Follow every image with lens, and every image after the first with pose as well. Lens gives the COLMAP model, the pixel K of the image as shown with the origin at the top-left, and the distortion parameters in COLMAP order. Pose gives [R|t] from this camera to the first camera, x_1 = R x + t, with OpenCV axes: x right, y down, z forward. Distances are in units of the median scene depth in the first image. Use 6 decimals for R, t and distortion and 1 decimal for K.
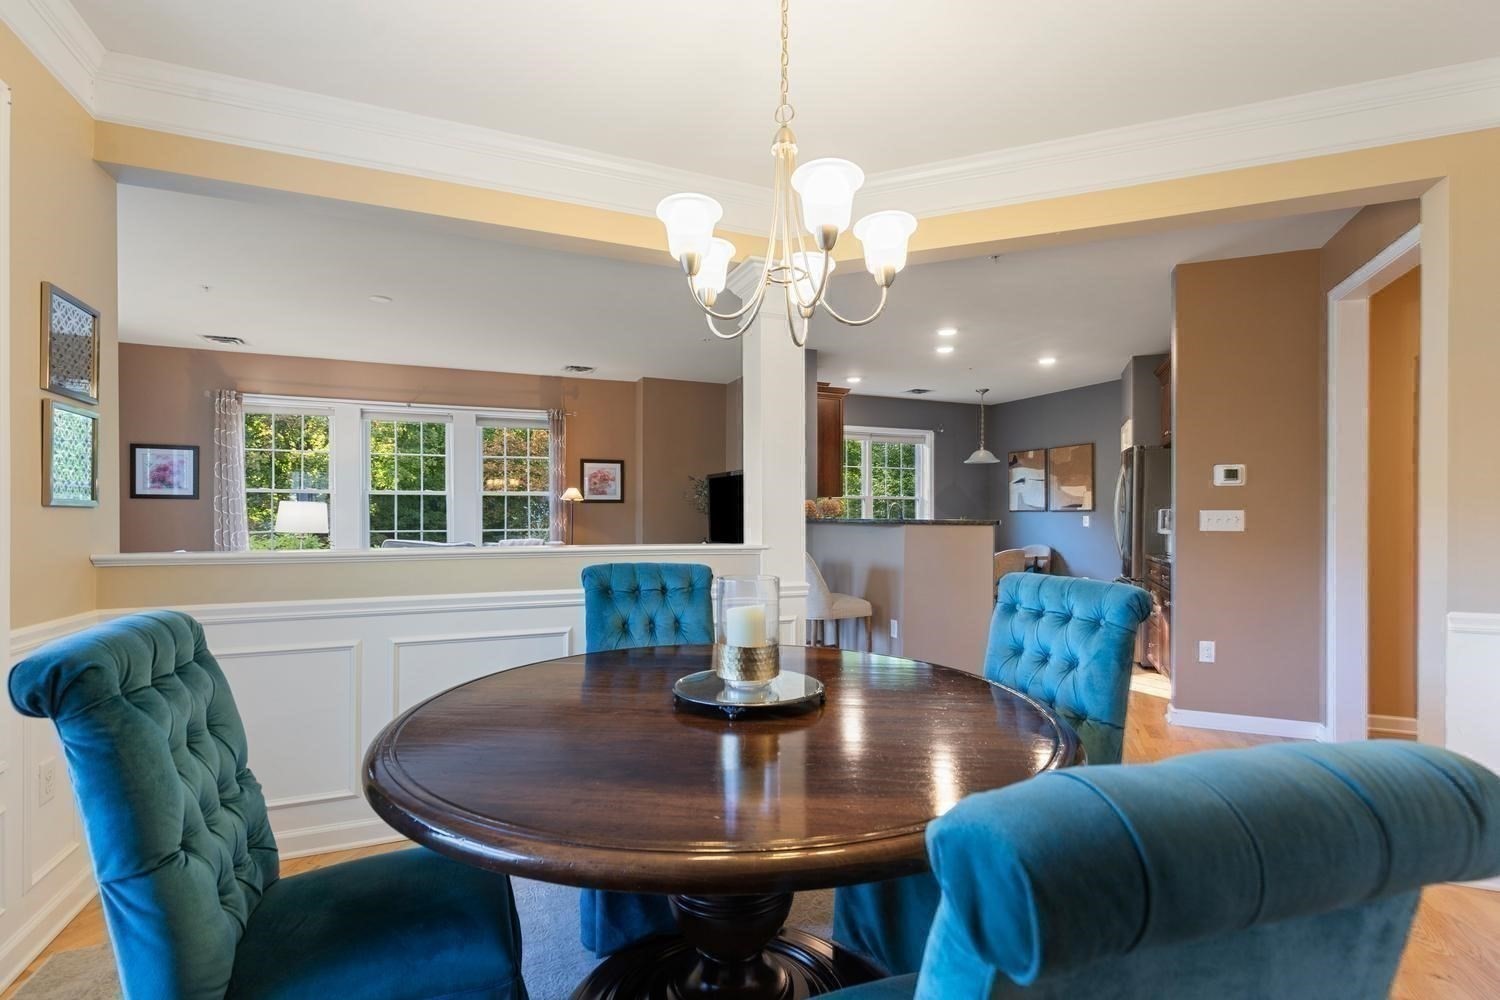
lens RADIAL K [[692.5, 0, 755.7], [0, 692.5, 511.9], [0, 0, 1]] dist [0.010082, 0.000103]
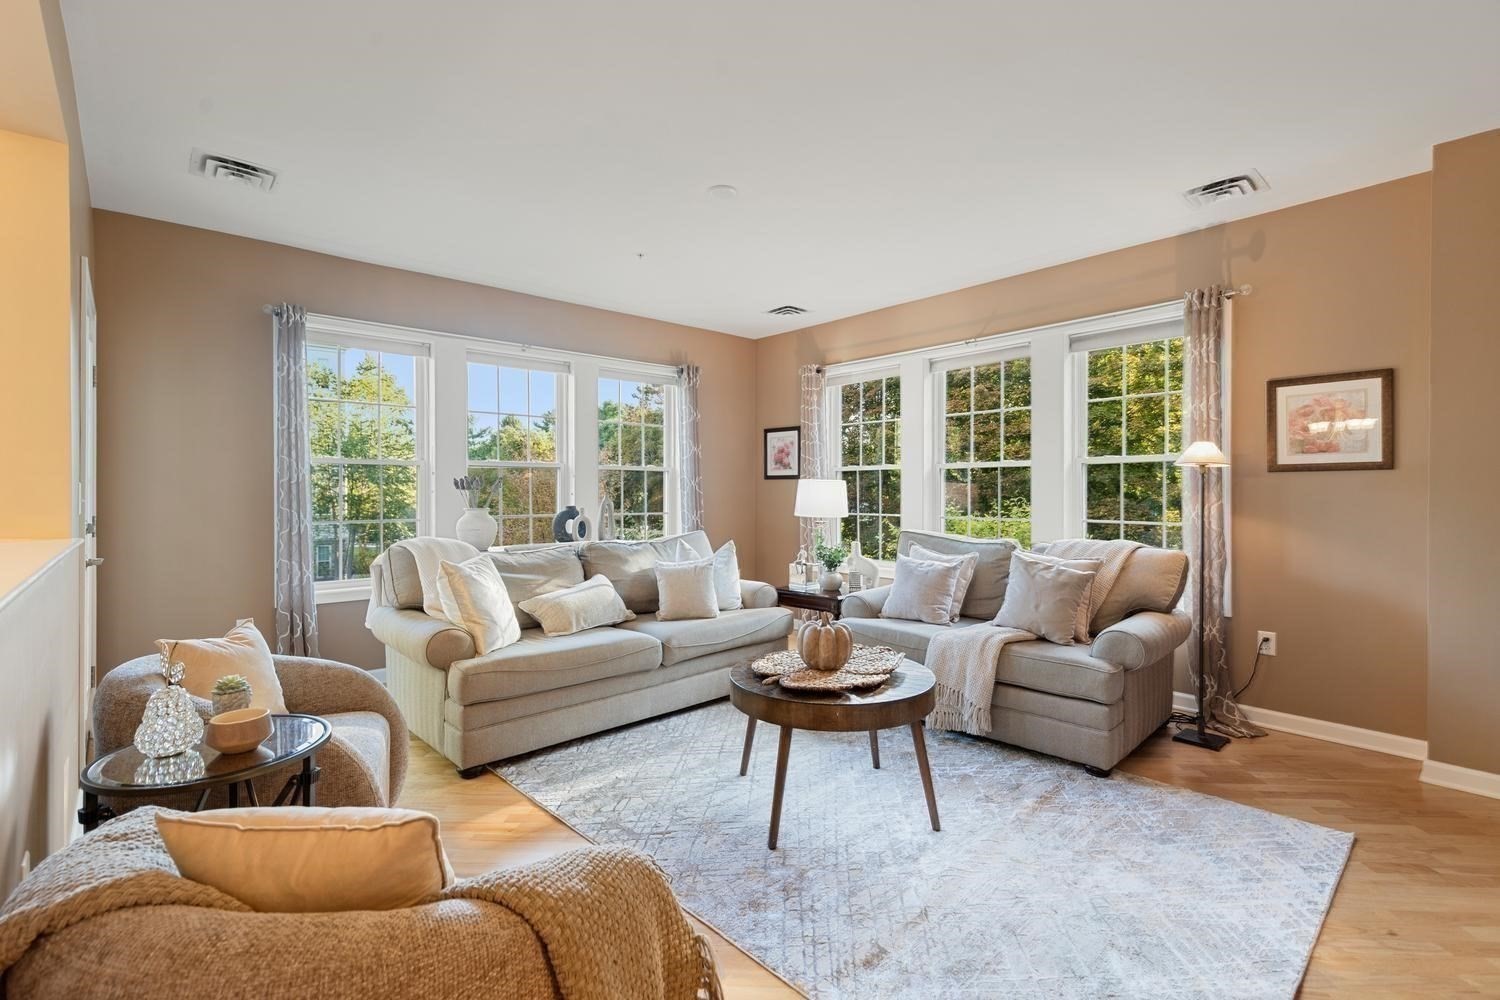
lens RADIAL K [[679.7, 0, 746.9], [0, 679.7, 495.6], [0, 0, 1]] dist [0.009230, -0.000348]
pose [[0.320908, 0.003617, -0.947104, 0.080012], [0.001105, 0.999991, 0.004193, 0.001026], [0.947110, -0.002392, 0.320901, 0.501584]]
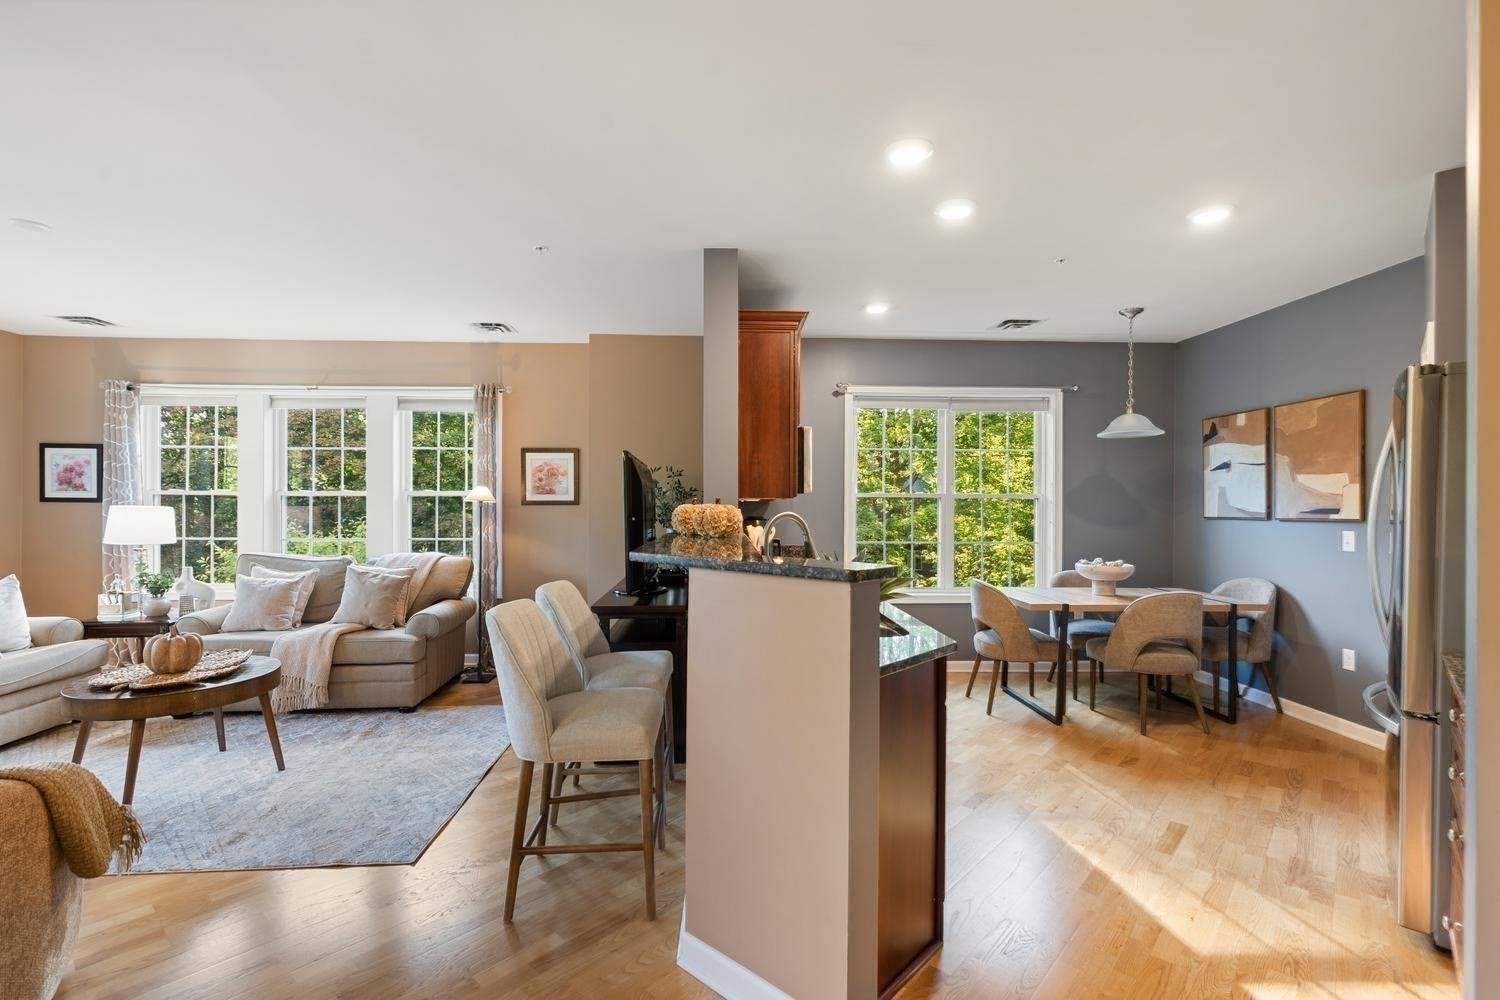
lens RADIAL K [[681.5, 0, 747.1], [0, 681.5, 504.8], [0, 0, 1]] dist [0.004993, -0.000285]
pose [[0.935432, 0.001378, -0.353503, 0.246803], [-0.001911, 0.999998, -0.001160, -0.012748], [0.353500, 0.001760, 0.935433, 0.378383]]
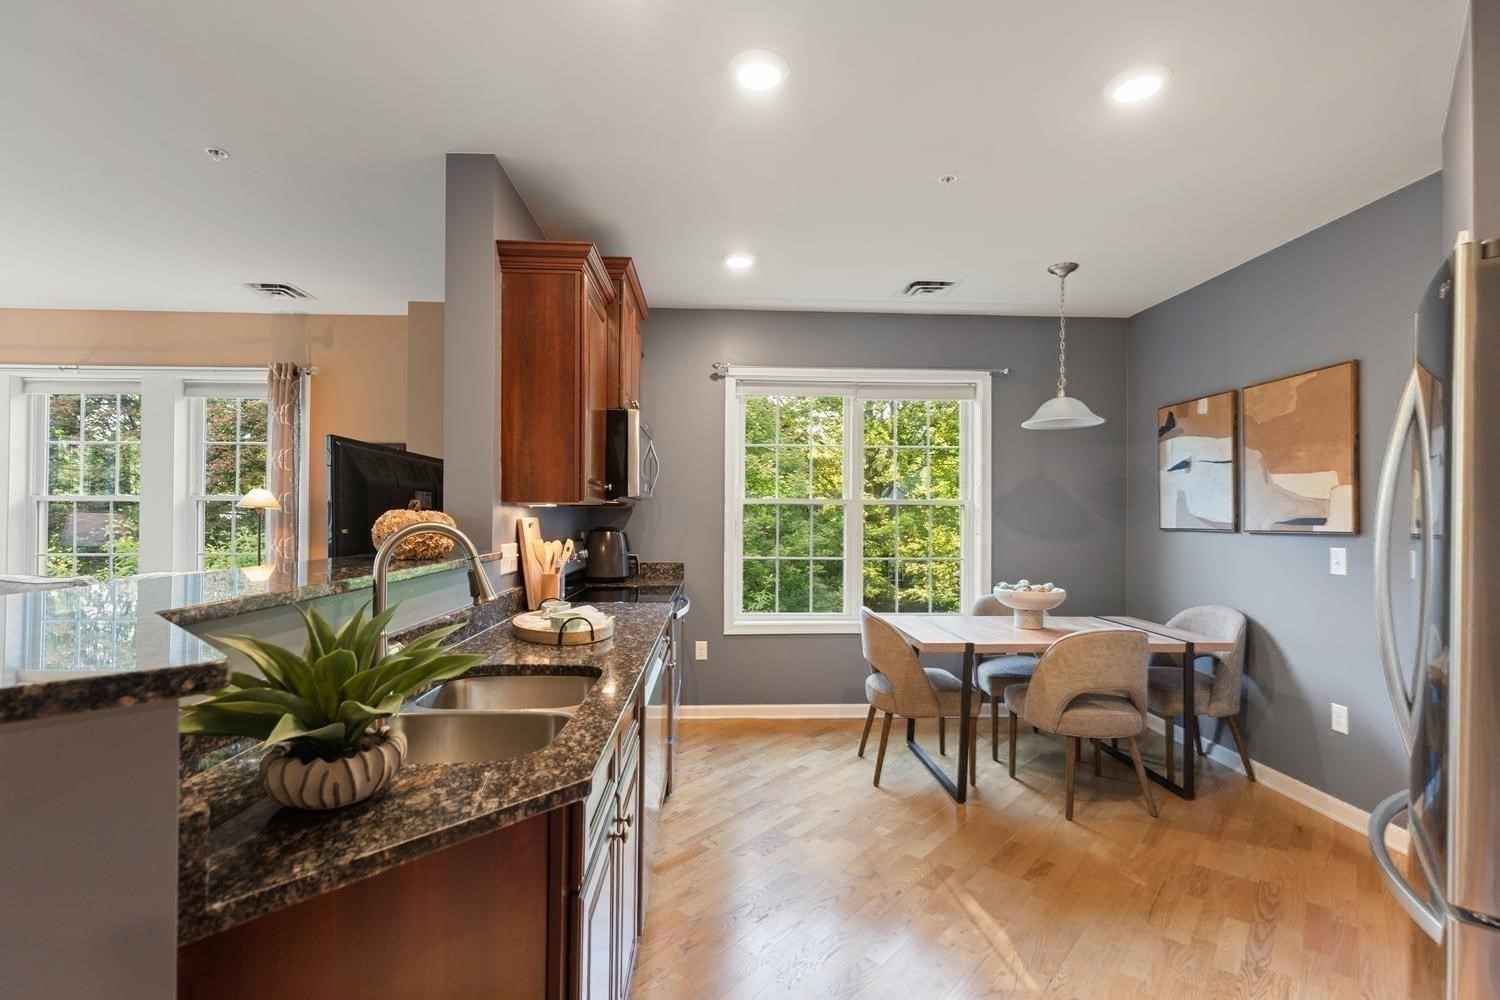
lens RADIAL K [[679.5, 0, 746.0], [0, 679.5, 507.3], [0, 0, 1]] dist [0.004444, 0.000245]
pose [[0.939012, -0.000888, -0.343884, 0.307649], [-0.003086, 0.999935, -0.011008, -0.012130], [0.343871, 0.011398, 0.938948, 0.545735]]
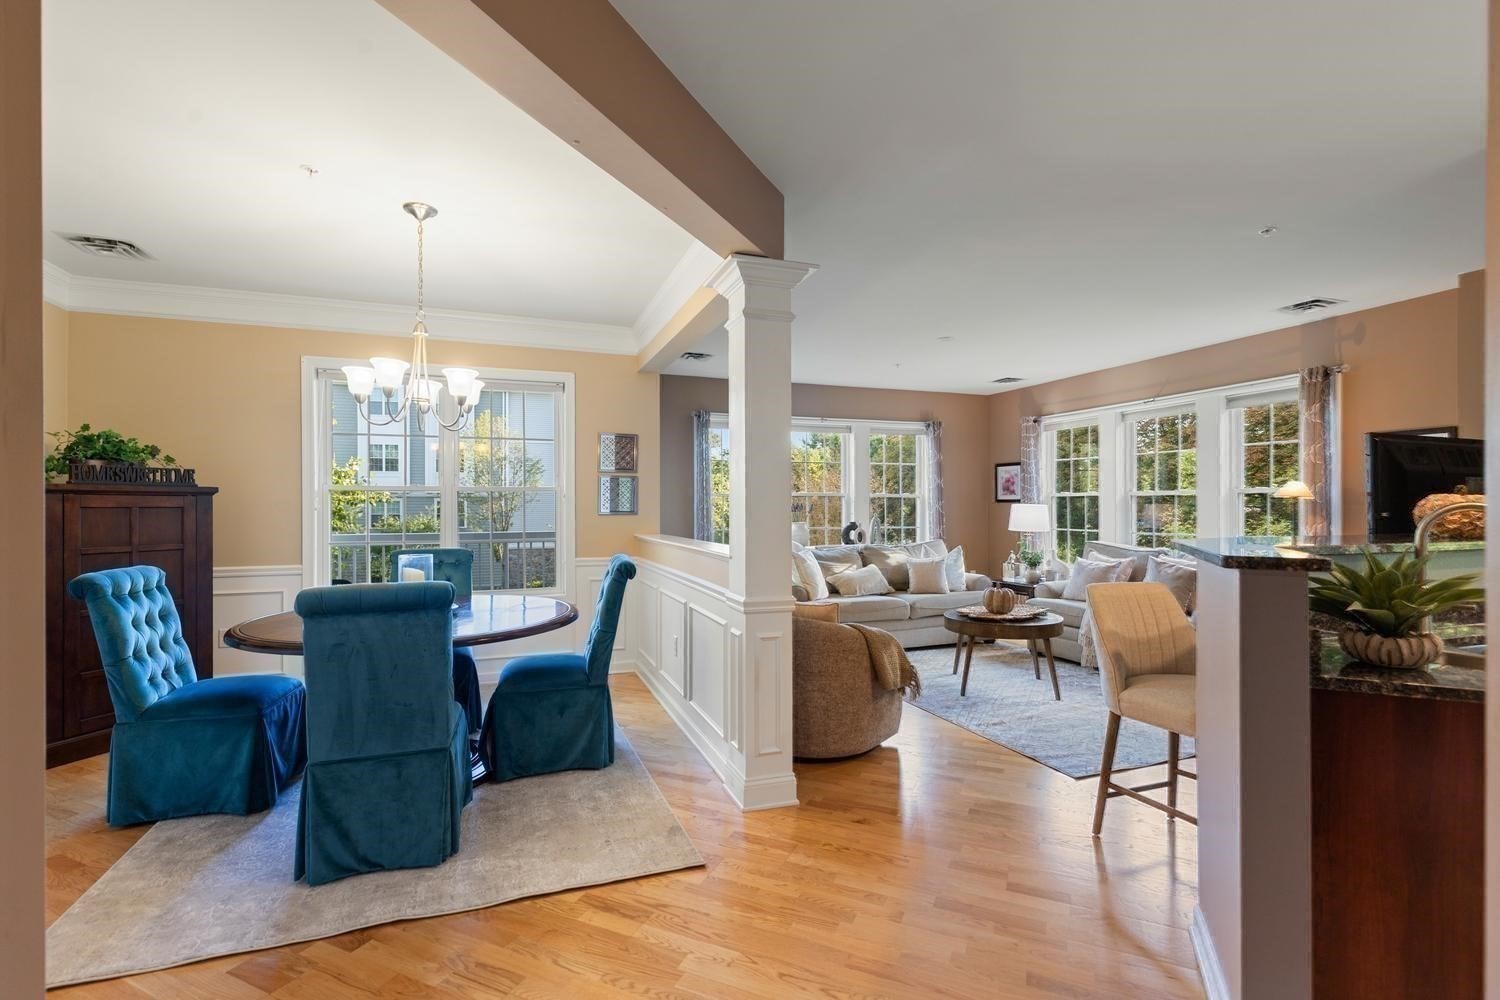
lens RADIAL K [[681.5, 0, 747.1], [0, 681.5, 504.8], [0, 0, 1]] dist [0.004993, -0.000285]
pose [[-0.055846, -0.003519, -0.998433, 0.415629], [0.001006, 0.999993, -0.003581, -0.007814], [0.998439, -0.001205, -0.055842, 0.452313]]
